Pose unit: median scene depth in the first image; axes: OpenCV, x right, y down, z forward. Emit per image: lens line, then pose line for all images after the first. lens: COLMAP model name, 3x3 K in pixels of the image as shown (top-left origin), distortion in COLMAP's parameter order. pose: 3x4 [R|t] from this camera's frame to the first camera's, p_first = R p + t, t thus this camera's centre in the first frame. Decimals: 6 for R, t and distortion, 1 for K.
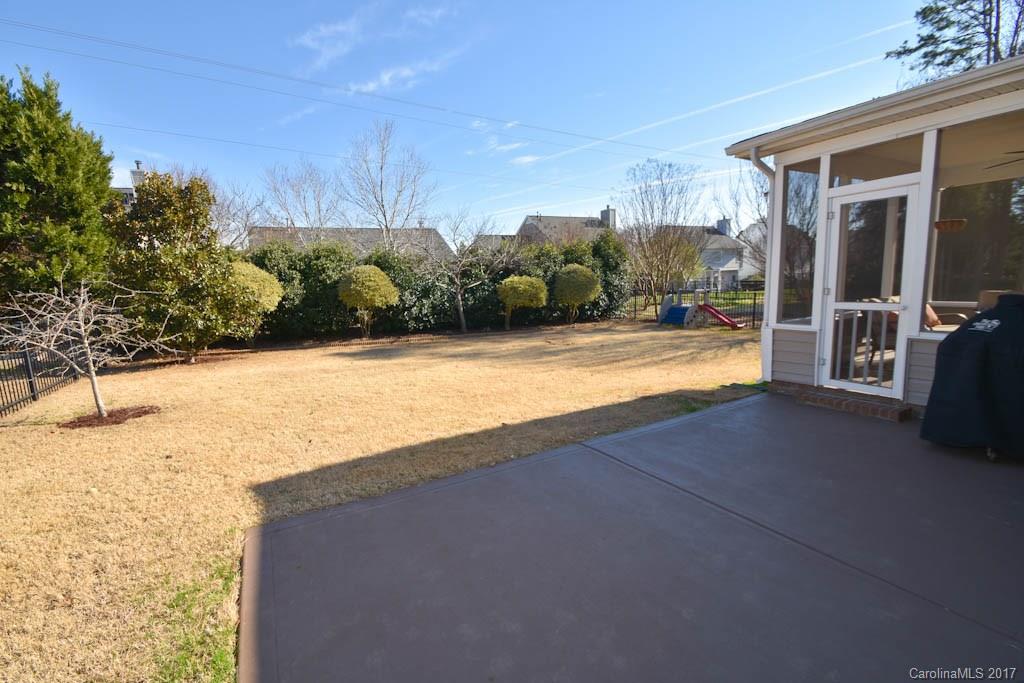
lens RADIAL K [[452.3, 0, 494.6], [0, 452.3, 355.3], [0, 0, 1]] dist [-0.003131, -0.000992]
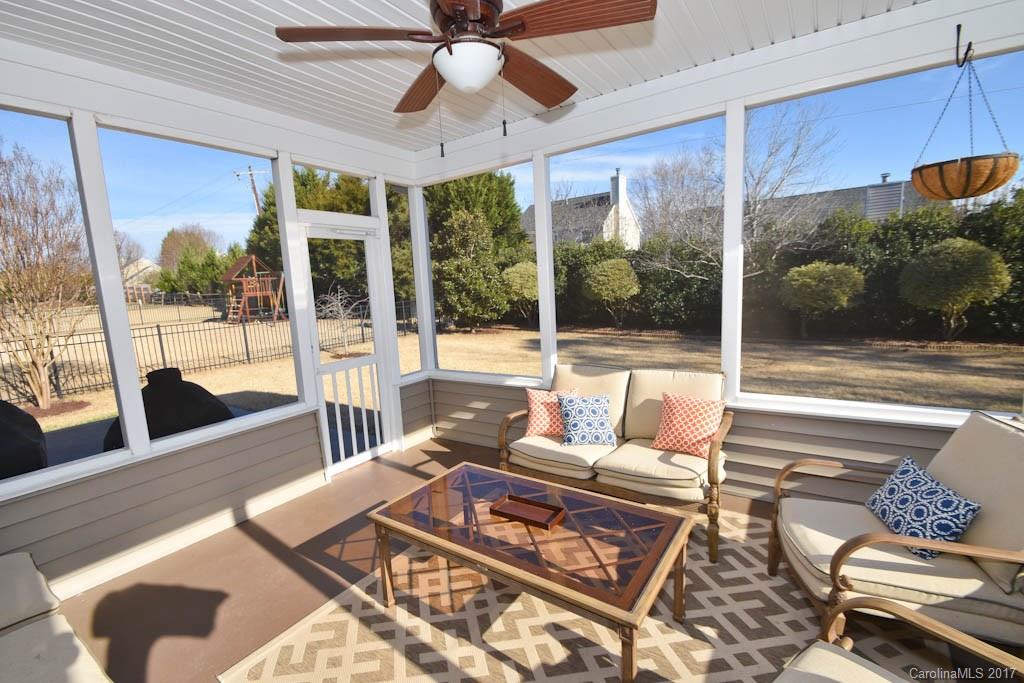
lens RADIAL K [[452.3, 0, 494.6], [0, 452.3, 355.3], [0, 0, 1]] dist [-0.003131, -0.000992]
pose [[0.465771, 0.154694, -0.871279, 0.544802], [-0.102398, 0.987409, 0.120572, -0.082410], [0.878961, 0.033059, 0.475747, 0.293385]]
